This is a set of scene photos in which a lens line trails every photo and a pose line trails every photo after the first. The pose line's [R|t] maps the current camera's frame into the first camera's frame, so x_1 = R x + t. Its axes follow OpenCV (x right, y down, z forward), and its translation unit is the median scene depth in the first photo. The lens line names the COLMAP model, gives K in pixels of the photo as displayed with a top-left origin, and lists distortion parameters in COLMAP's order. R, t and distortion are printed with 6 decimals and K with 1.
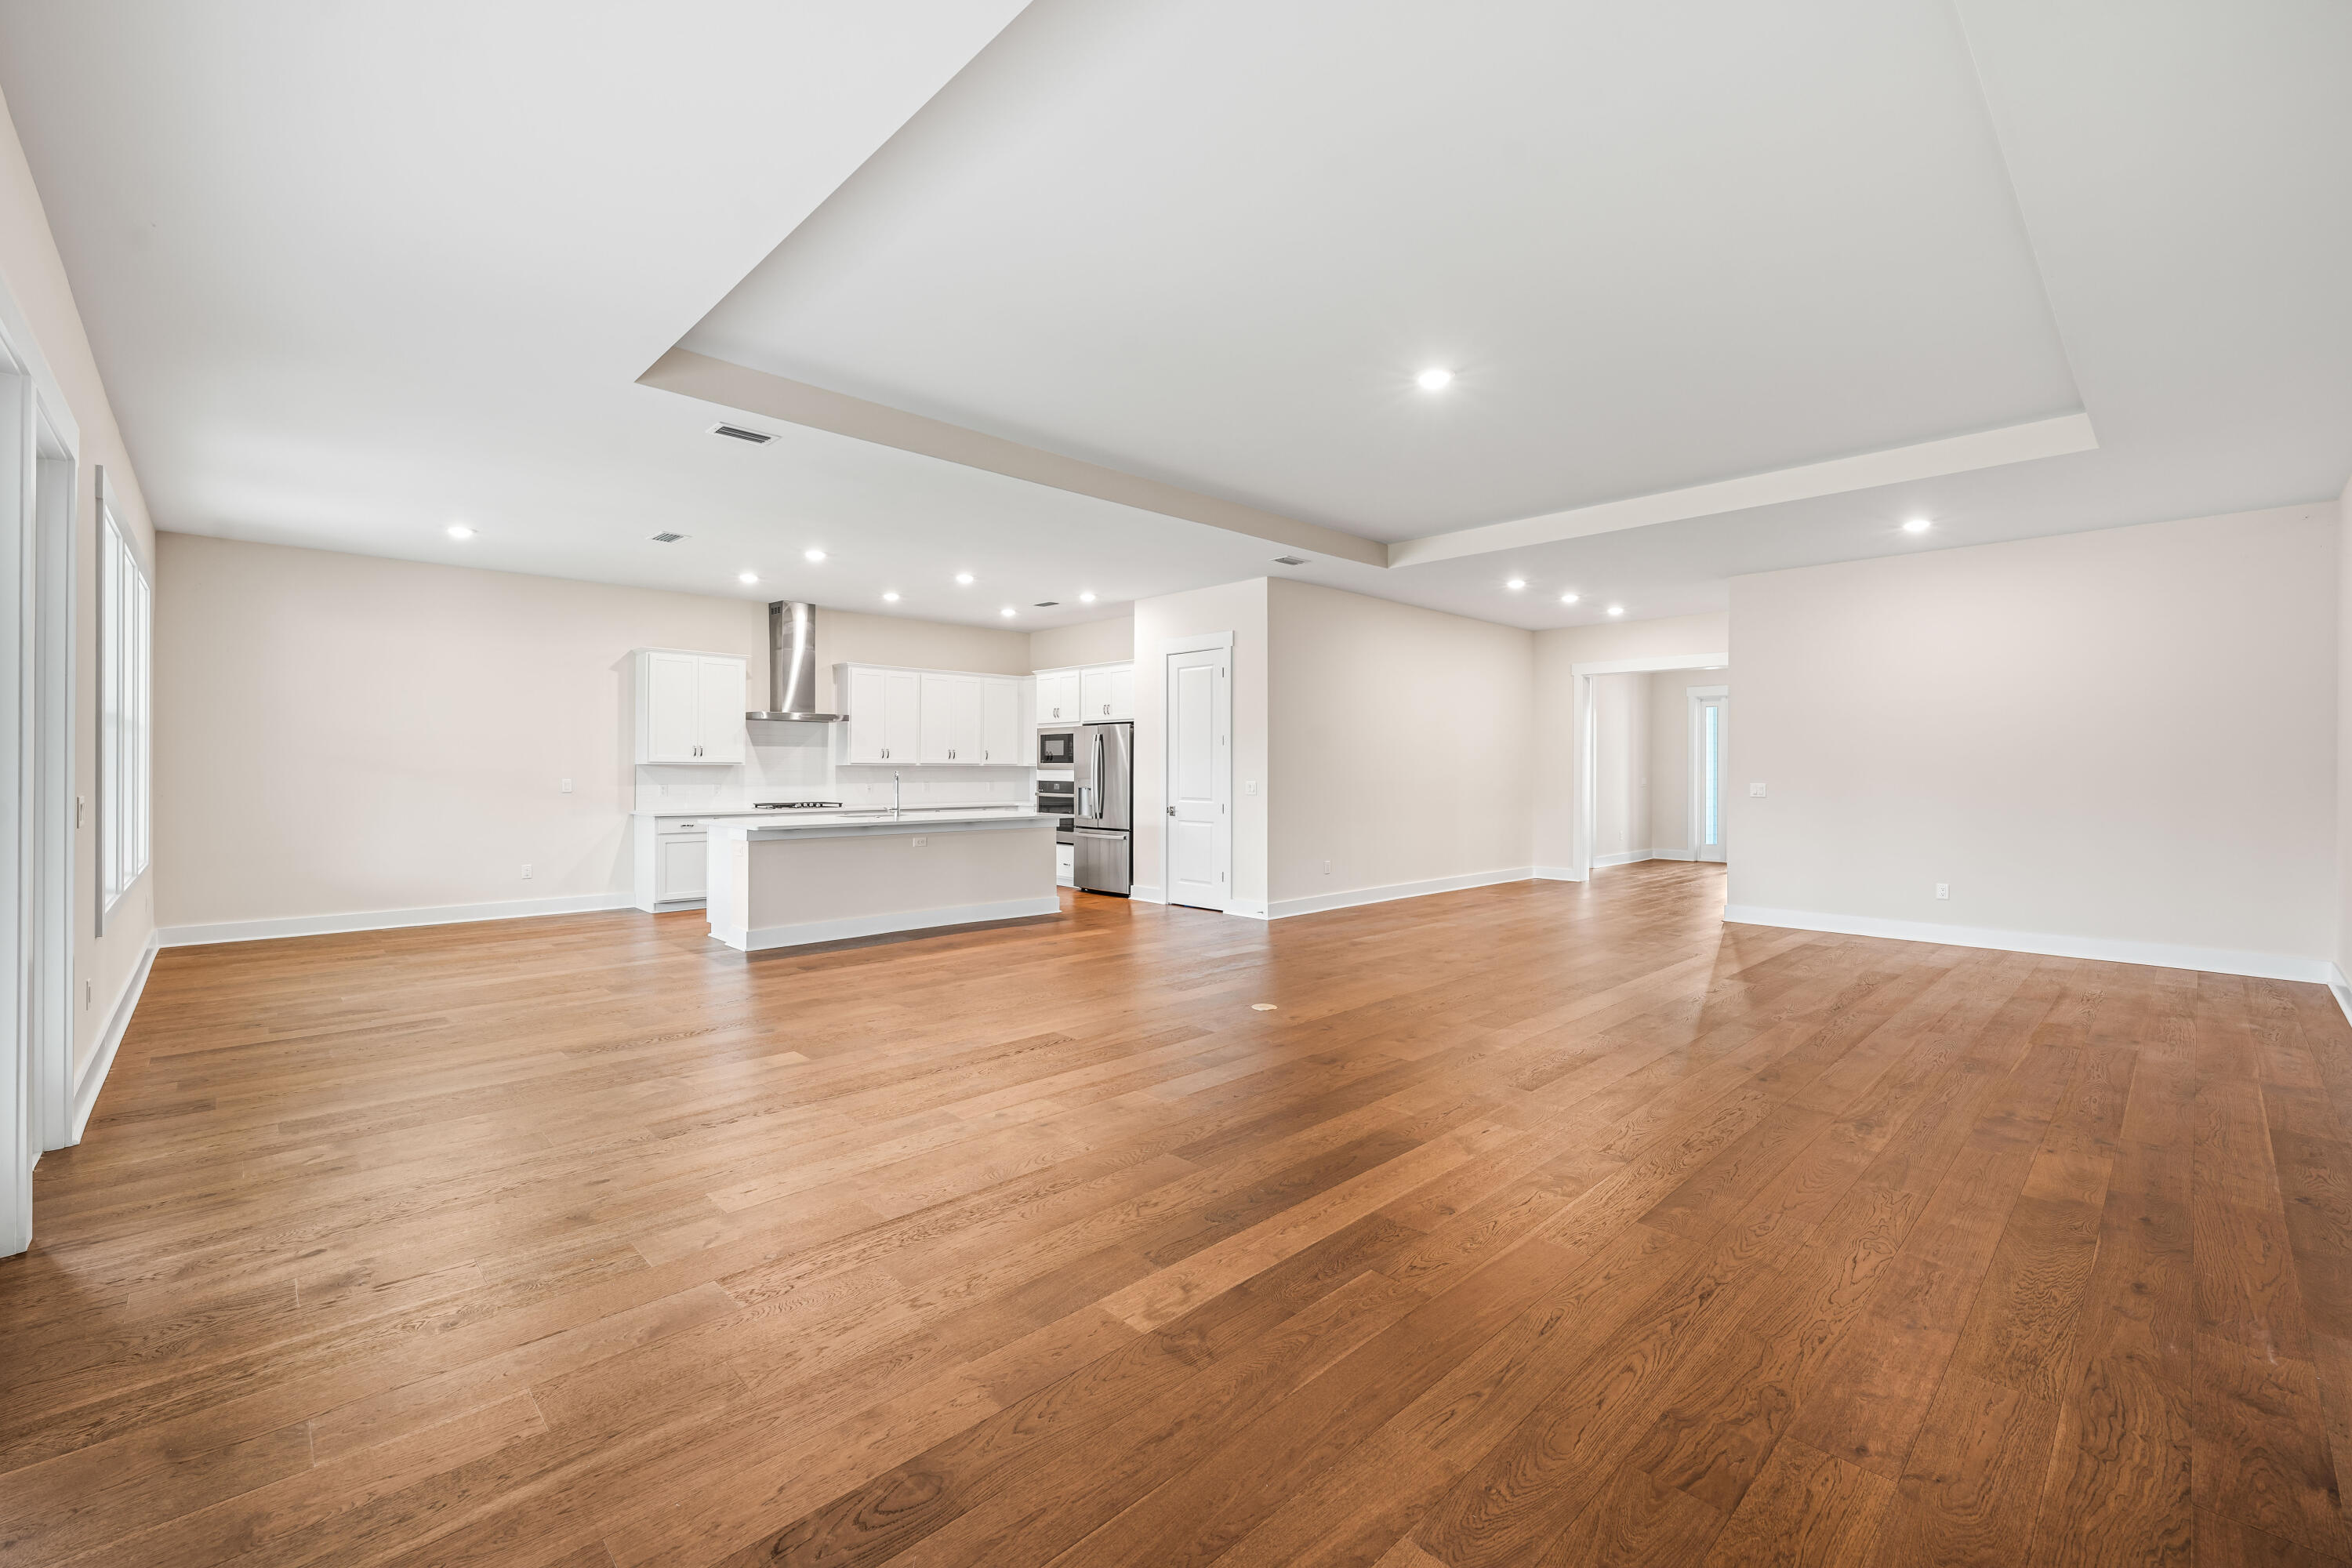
lens RADIAL K [[989.0, 0, 1173.1], [0, 989.0, 776.7], [0, 0, 1]] dist [0.001490, 0.000066]
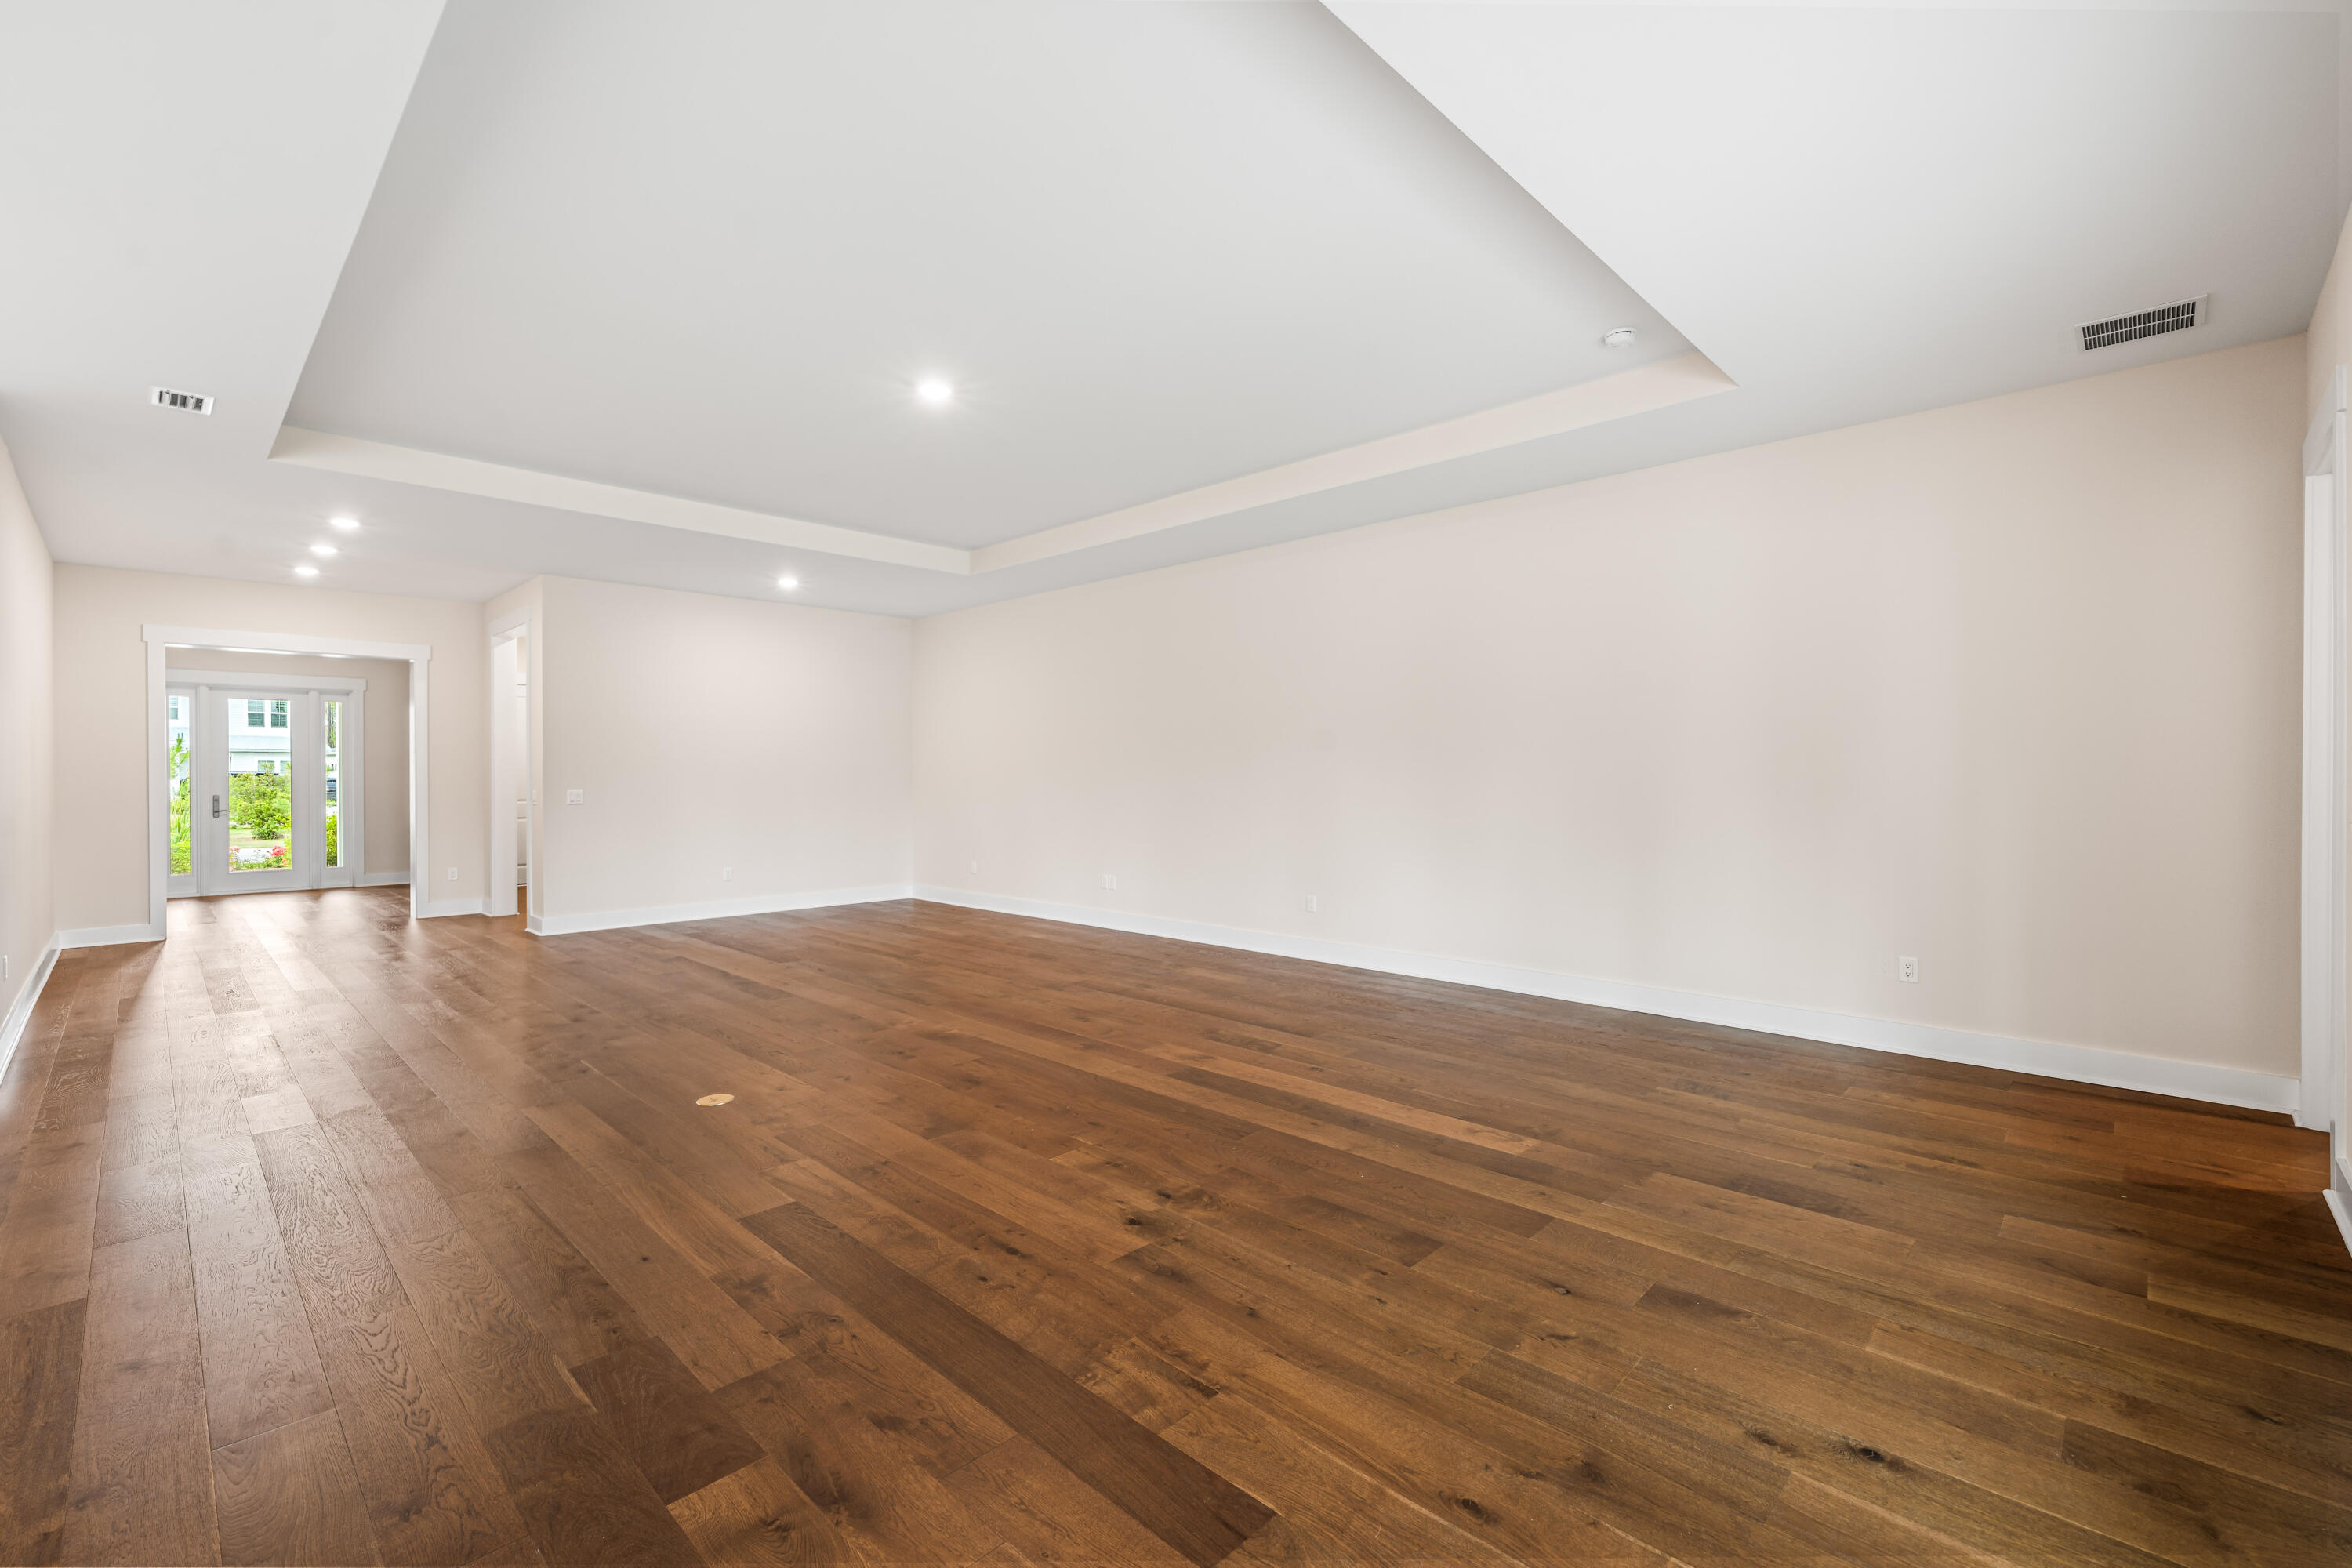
lens RADIAL K [[989.0, 0, 1172.4], [0, 989.0, 781.2], [0, 0, 1]] dist [0.001490, 0.000066]
pose [[-0.038581, -0.006400, 0.999235, -0.895962], [0.007954, 0.999946, 0.006711, -0.006311], [-0.999224, 0.008207, -0.038528, 0.946391]]
